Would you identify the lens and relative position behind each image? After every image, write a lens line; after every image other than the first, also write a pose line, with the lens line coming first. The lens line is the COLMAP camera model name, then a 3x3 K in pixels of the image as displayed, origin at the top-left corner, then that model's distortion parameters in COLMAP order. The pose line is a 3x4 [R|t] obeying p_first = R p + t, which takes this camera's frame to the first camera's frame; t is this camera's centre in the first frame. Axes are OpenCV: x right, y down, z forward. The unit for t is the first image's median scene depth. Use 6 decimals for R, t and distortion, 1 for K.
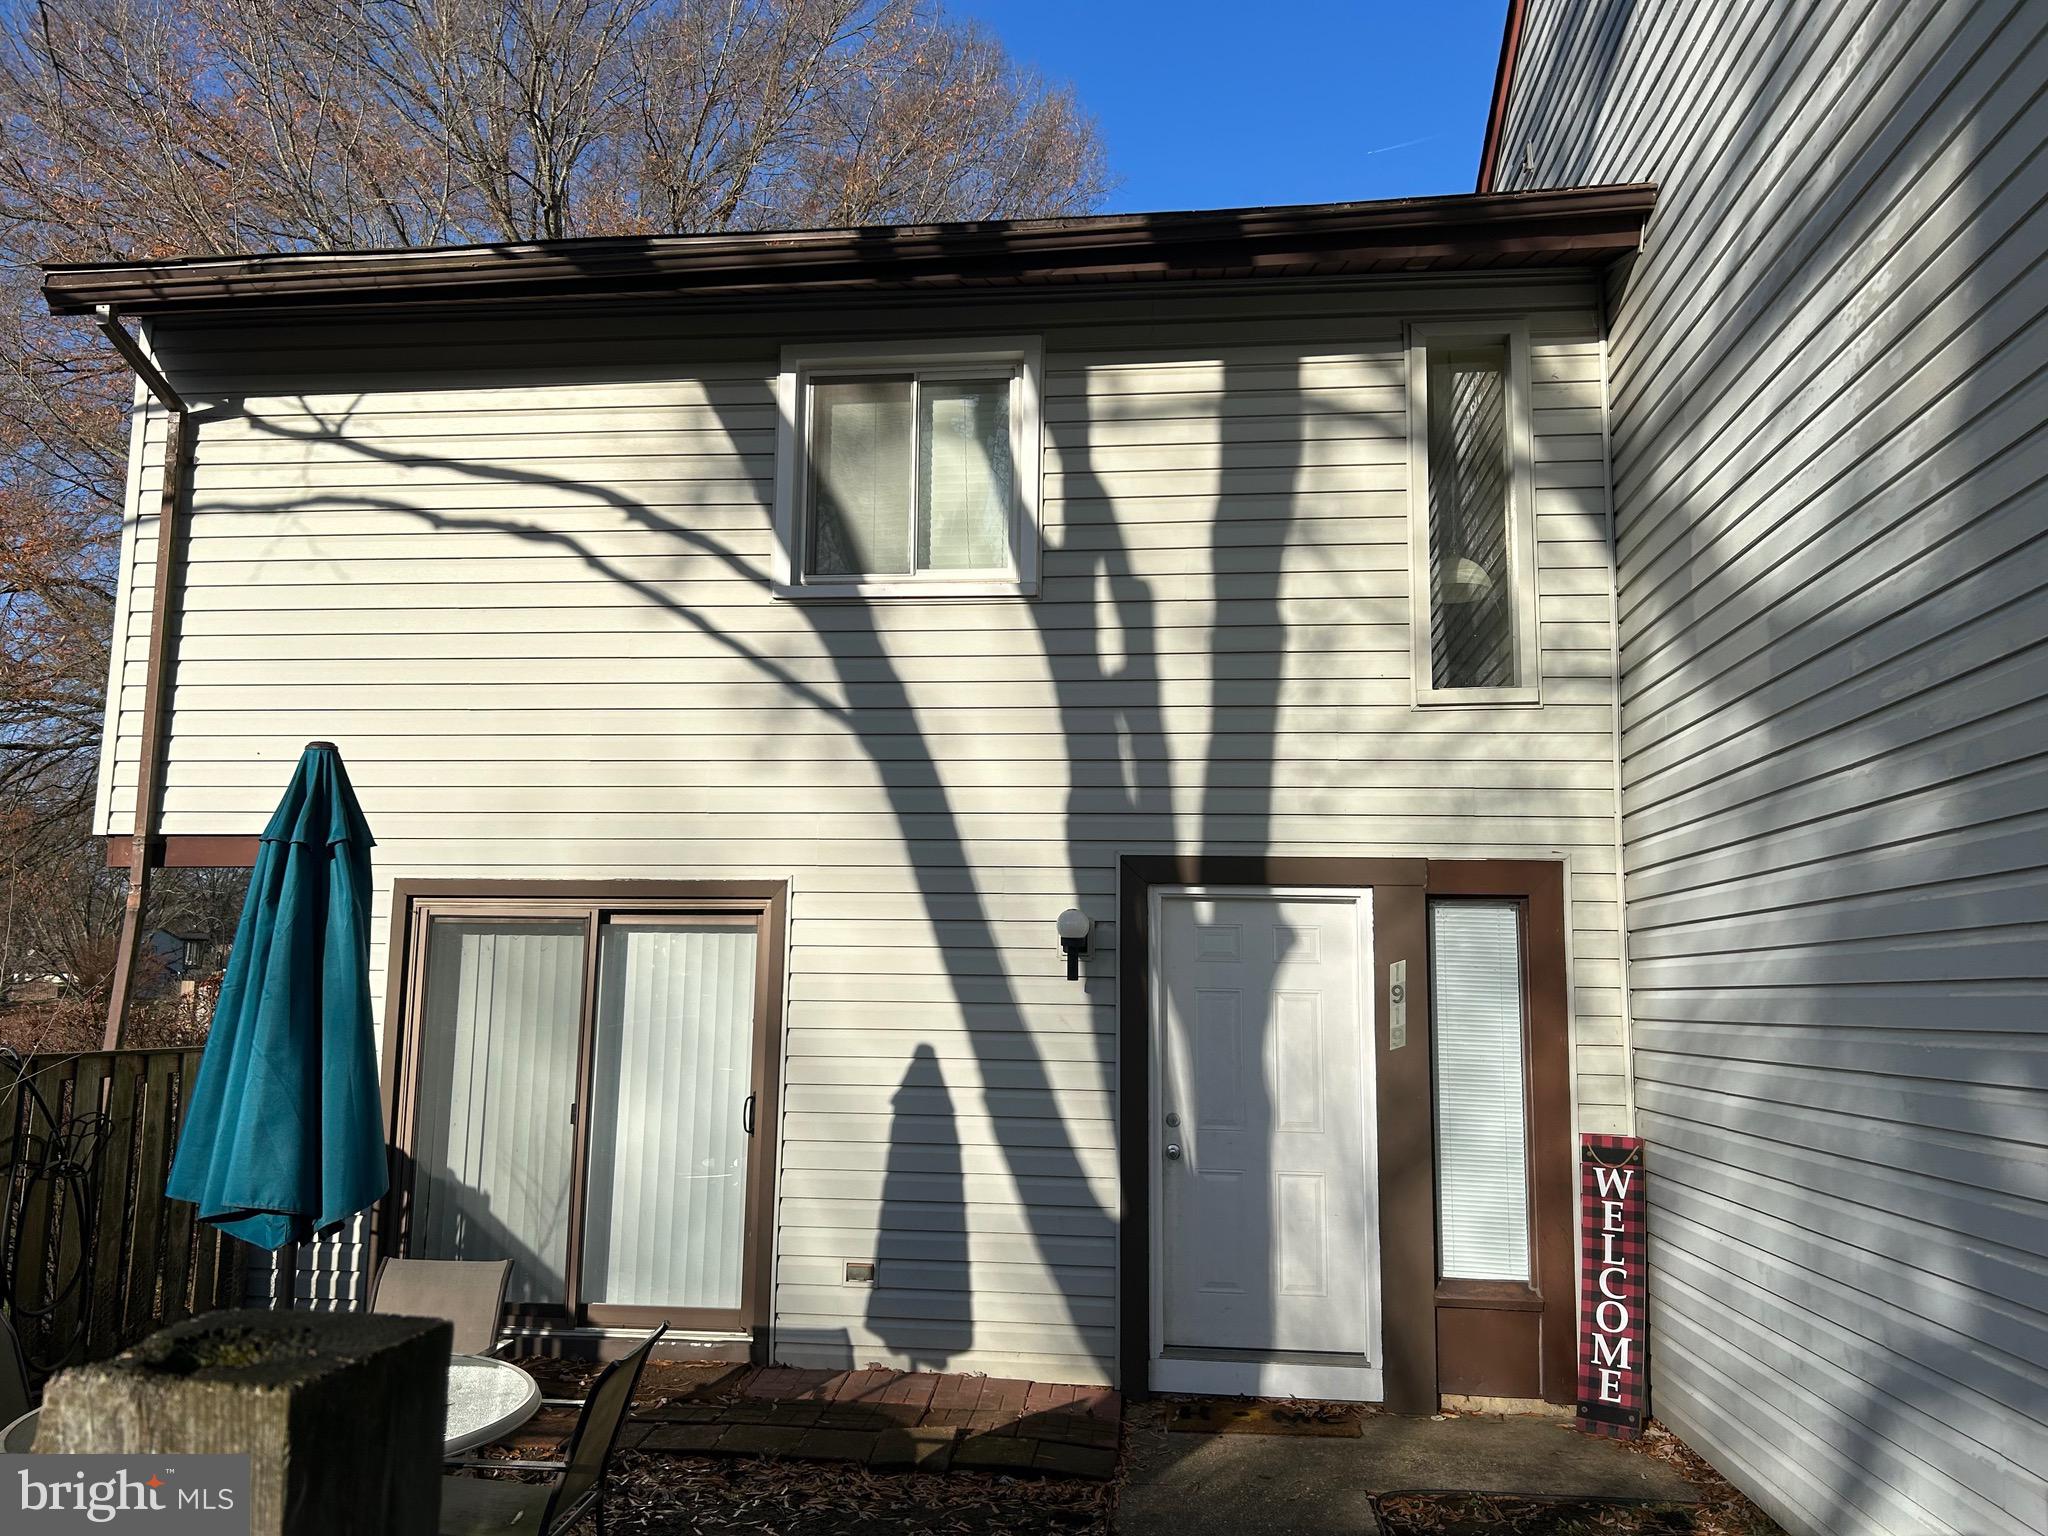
lens RADIAL K [[1629.5, 0, 994.7], [0, 1629.5, 771.2], [0, 0, 1]] dist [0.164691, -0.345167]
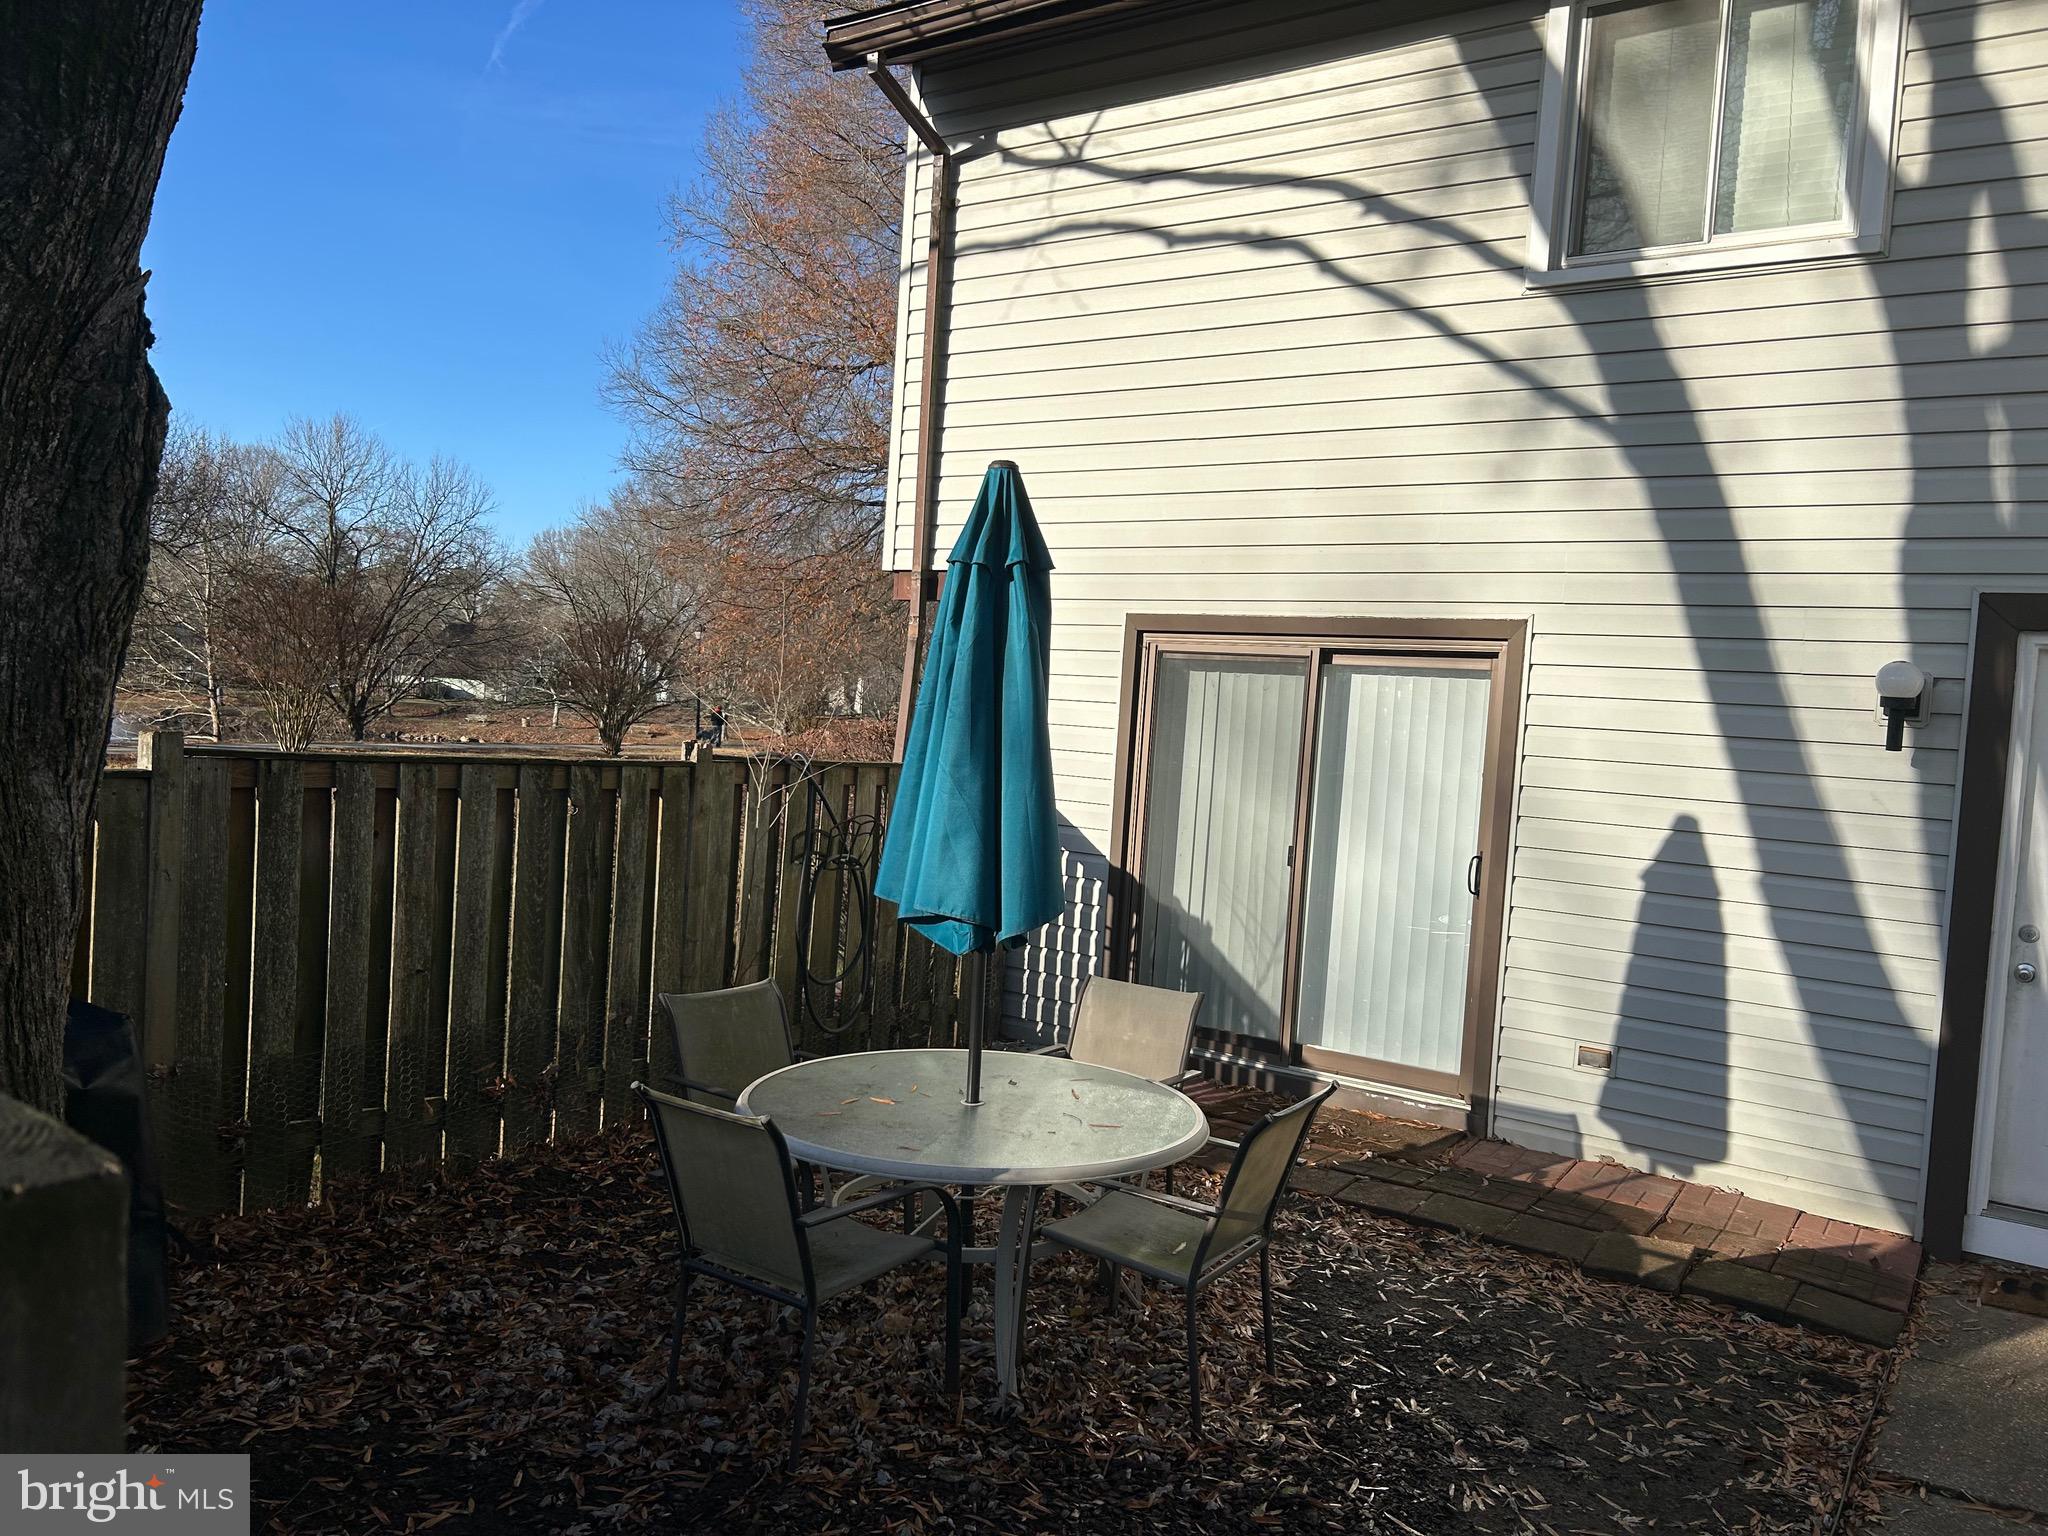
lens RADIAL K [[1538.8, 0, 1030.3], [0, 1538.8, 775.4], [0, 0, 1]] dist [0.058421, -0.059824]
pose [[0.877462, 0.061768, -0.475653, 0.039723], [0.010694, 0.988908, 0.148147, 0.023167], [0.479528, -0.135080, 0.867068, 0.139793]]
